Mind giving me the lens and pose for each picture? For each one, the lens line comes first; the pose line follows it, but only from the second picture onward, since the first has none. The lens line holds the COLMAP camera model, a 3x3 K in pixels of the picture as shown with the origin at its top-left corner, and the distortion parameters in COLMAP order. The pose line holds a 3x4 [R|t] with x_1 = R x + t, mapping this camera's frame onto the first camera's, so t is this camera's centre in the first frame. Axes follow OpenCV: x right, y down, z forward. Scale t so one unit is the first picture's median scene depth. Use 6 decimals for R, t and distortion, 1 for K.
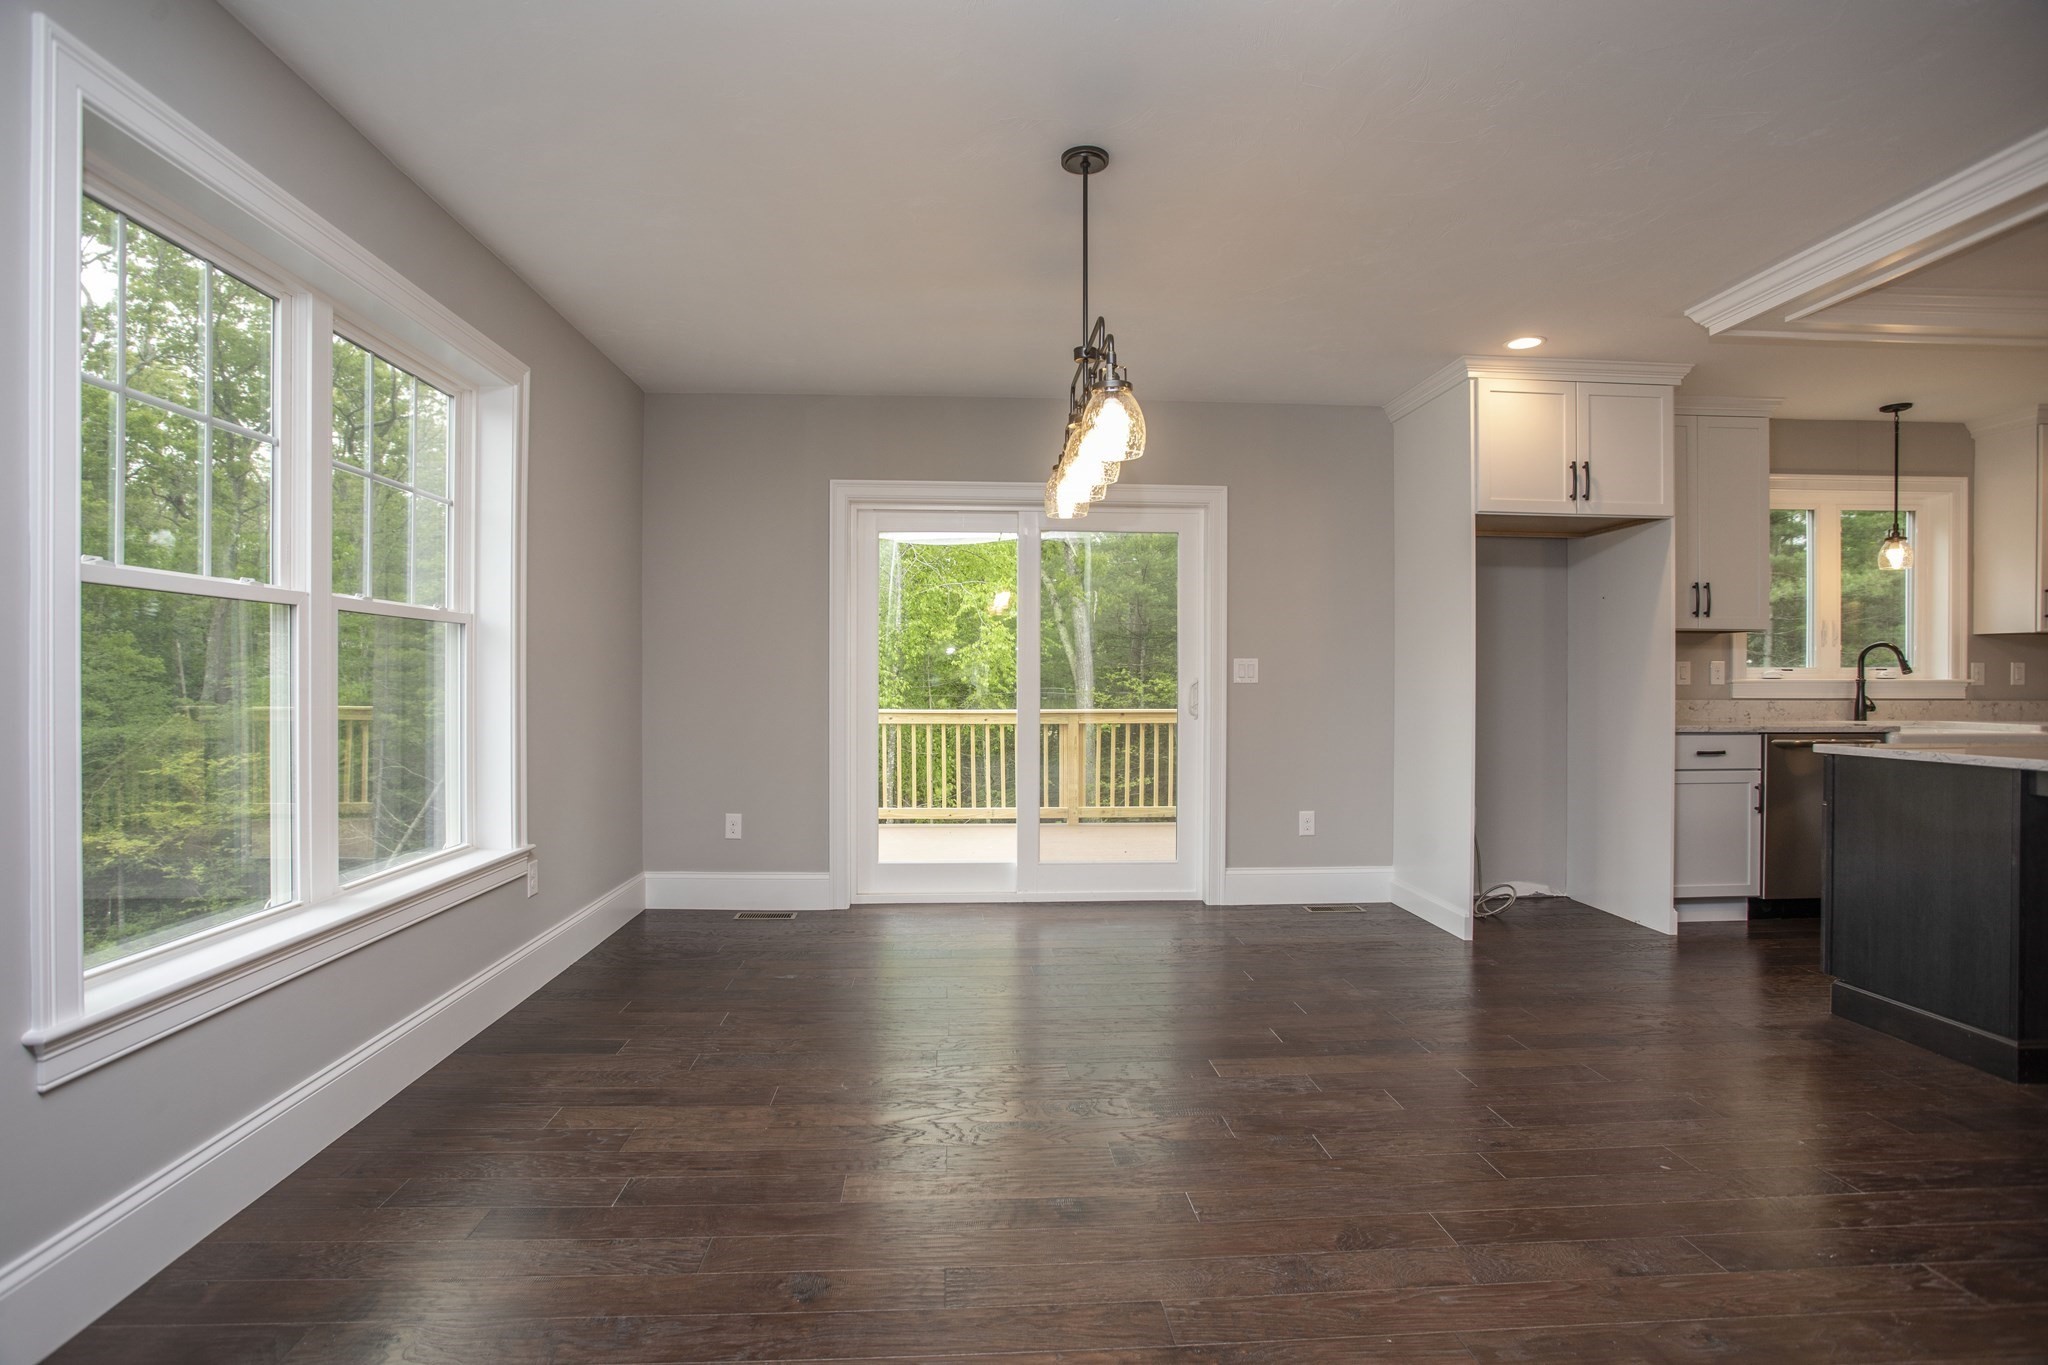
lens RADIAL K [[1009.3, 0, 1008.7], [0, 1009.3, 685.0], [0, 0, 1]] dist [-0.068560, 0.028688]
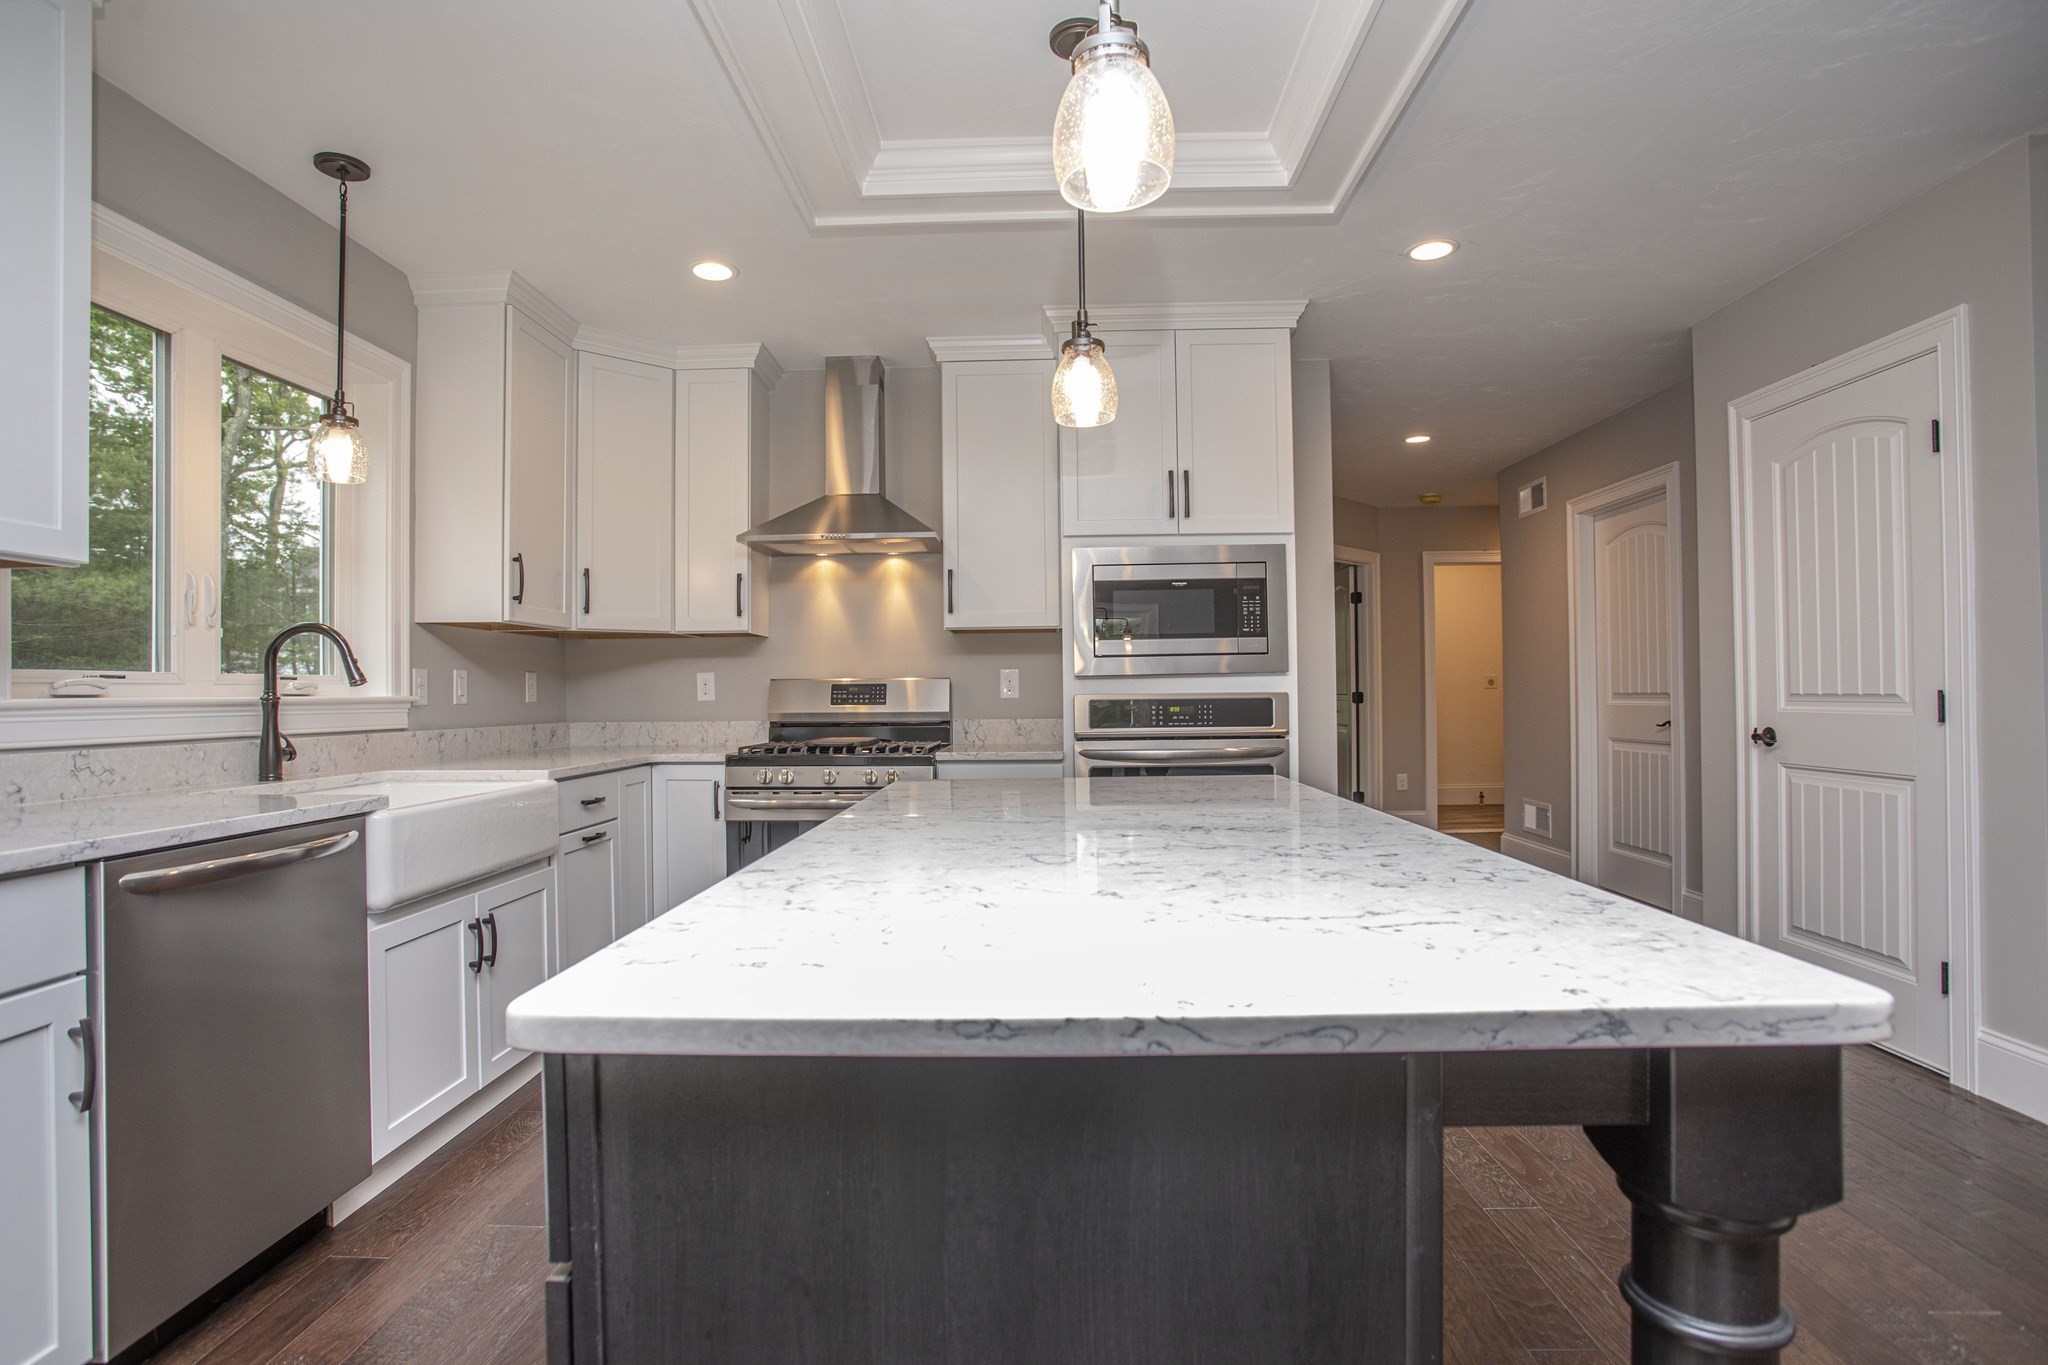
lens RADIAL K [[1009.3, 0, 1008.7], [0, 1009.3, 685.0], [0, 0, 1]] dist [-0.068560, 0.028688]
pose [[0.095544, 0.004574, 0.995415, 0.435188], [0.015667, 0.999859, -0.006098, -0.002967], [-0.995302, 0.016177, 0.095459, 0.603483]]
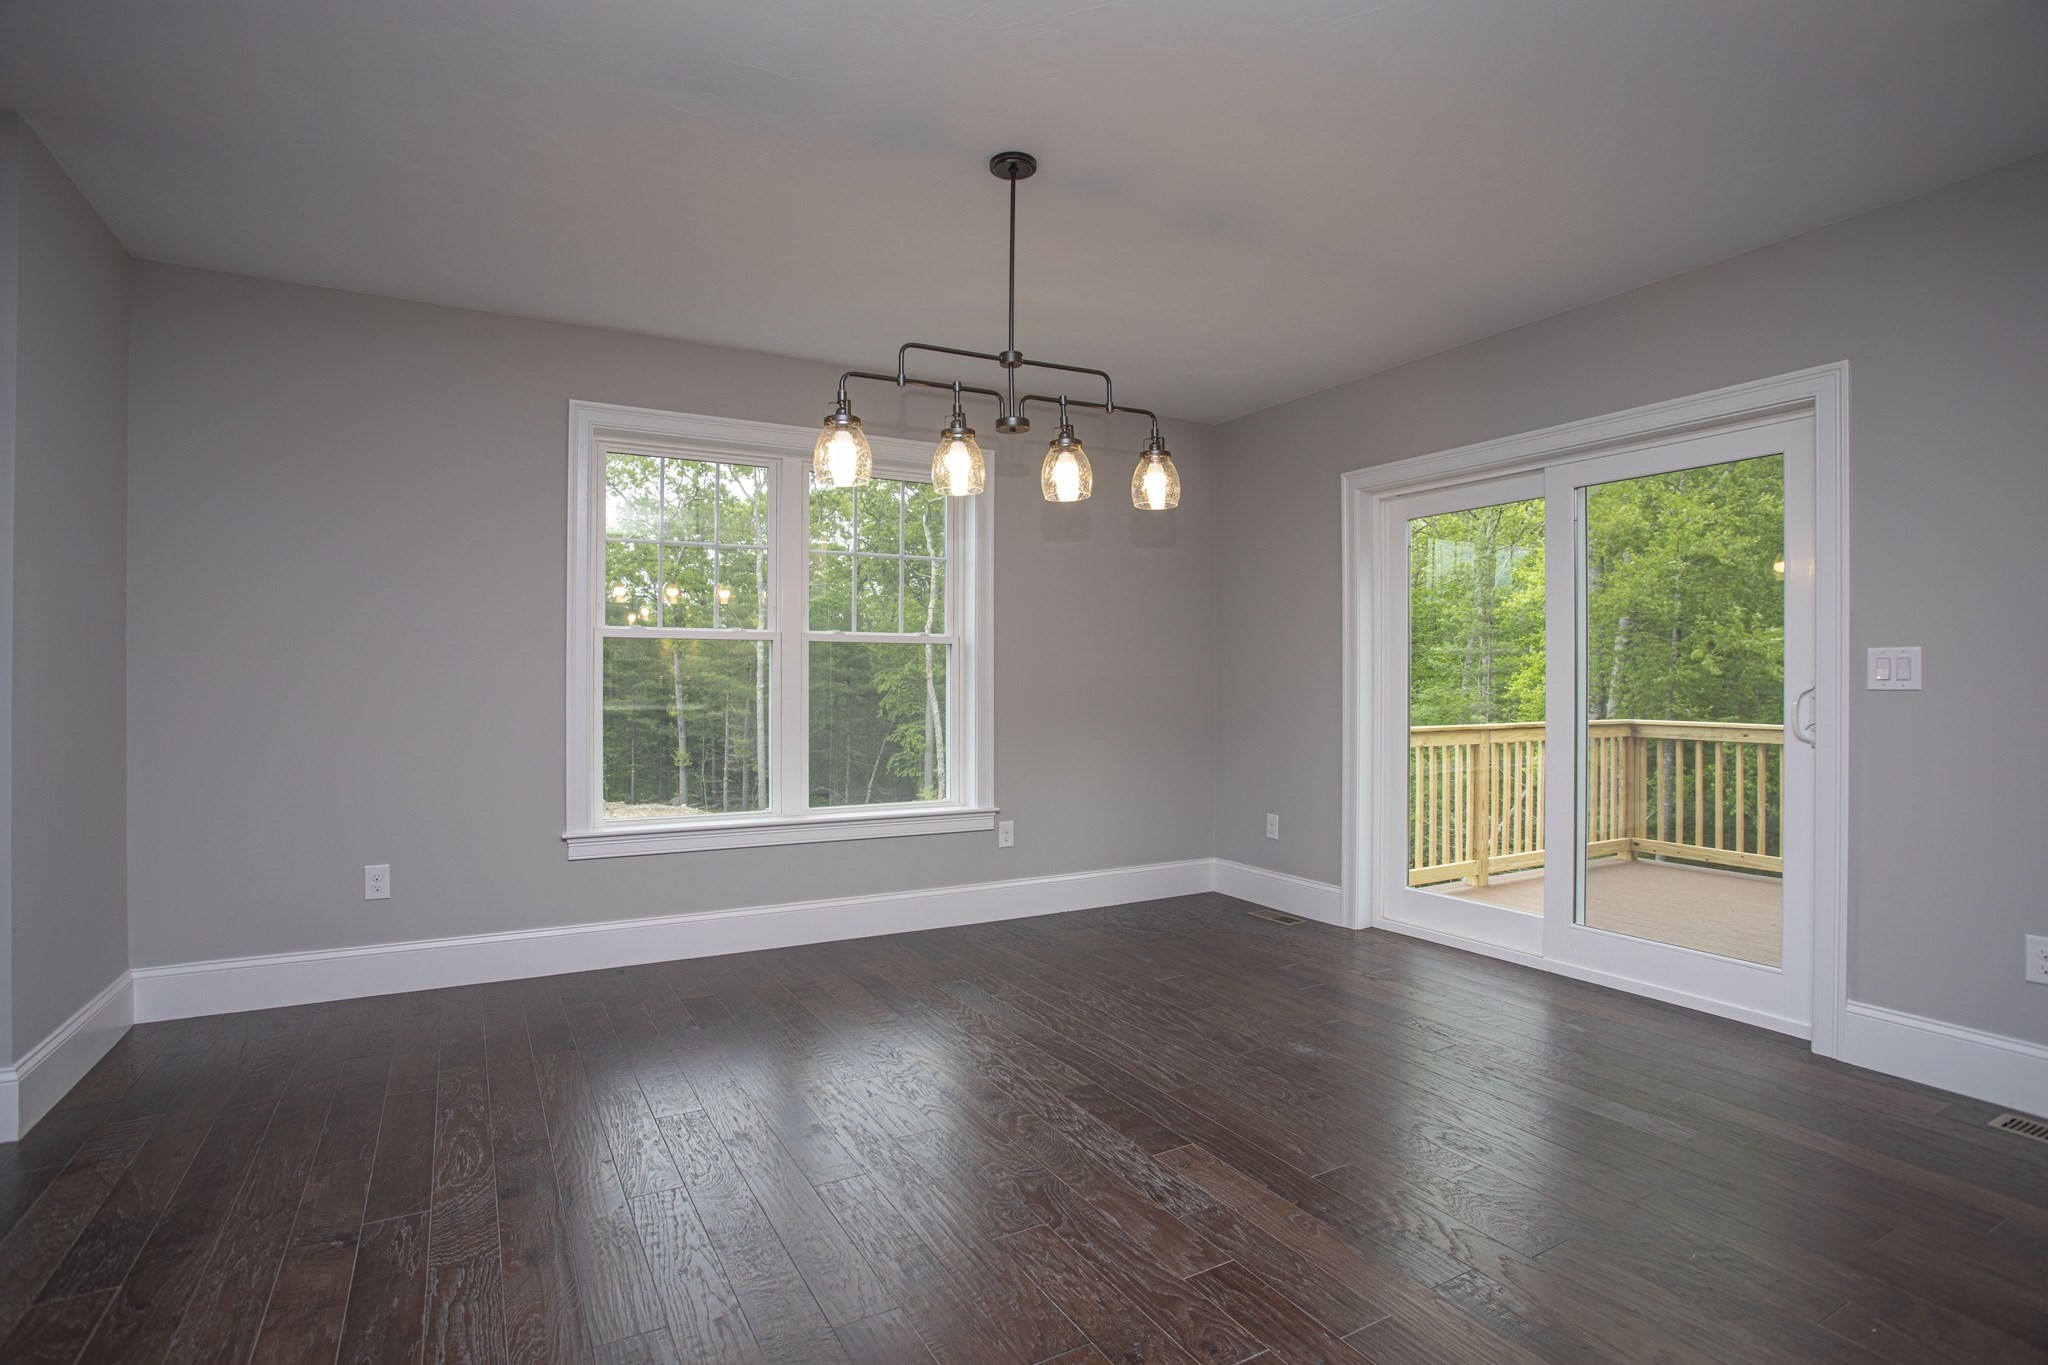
lens RADIAL K [[995.9, 0, 1009.4], [0, 995.9, 683.7], [0, 0, 1]] dist [-0.068971, 0.030035]
pose [[0.433946, -0.000491, -0.900939, 0.520727], [-0.005044, 0.999983, -0.002974, -0.001344], [0.900925, 0.005835, 0.433936, 0.305317]]
